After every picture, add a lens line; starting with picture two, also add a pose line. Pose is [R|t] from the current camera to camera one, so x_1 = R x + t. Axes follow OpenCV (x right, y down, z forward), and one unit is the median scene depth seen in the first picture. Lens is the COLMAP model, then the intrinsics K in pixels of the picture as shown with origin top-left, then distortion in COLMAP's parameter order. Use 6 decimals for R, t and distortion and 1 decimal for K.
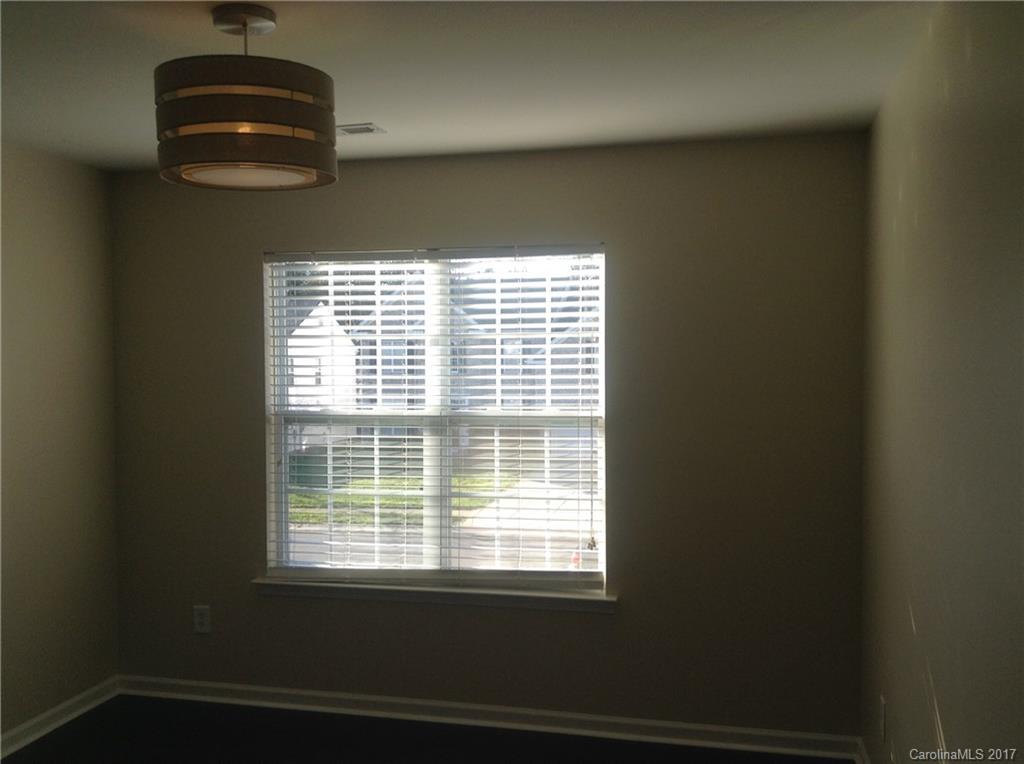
lens RADIAL K [[947.5, 0, 512.0], [0, 947.5, 374.5], [0, 0, 1]] dist [0.027438, 0.000000]
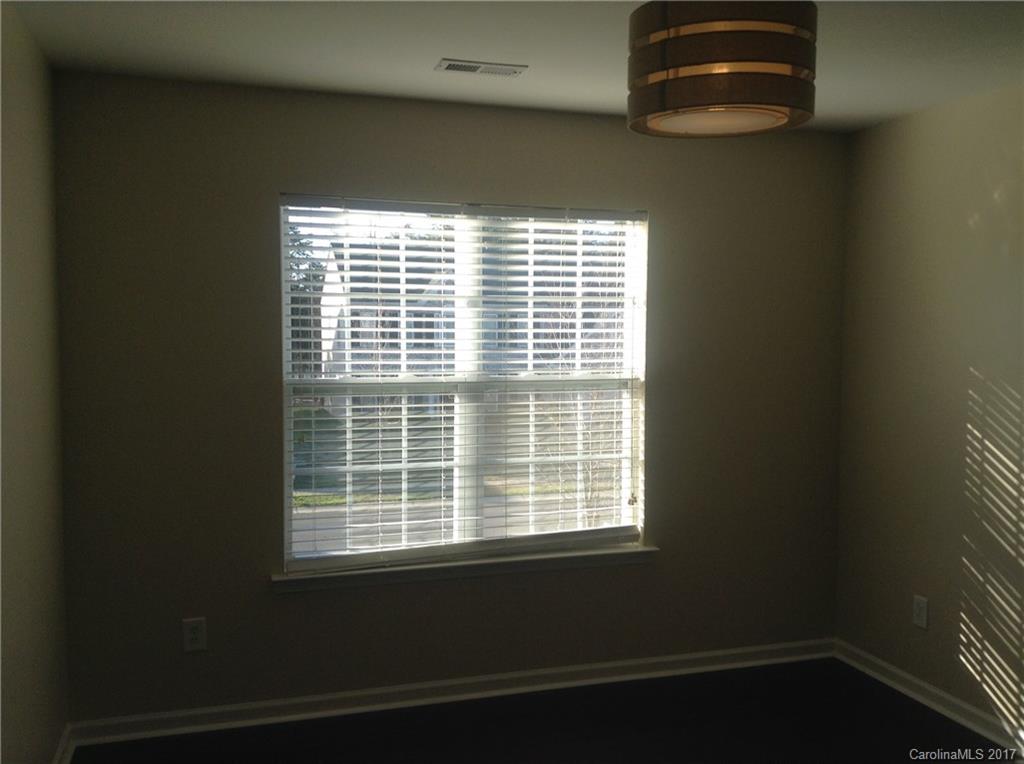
lens RADIAL K [[947.5, 0, 513.3], [0, 947.5, 385.2], [0, 0, 1]] dist [0.027438, 0.000000]
pose [[0.852806, -0.022803, 0.521730, -0.538600], [-0.000376, 0.999019, 0.044279, 0.005137], [-0.522228, -0.037957, 0.851961, 0.168455]]
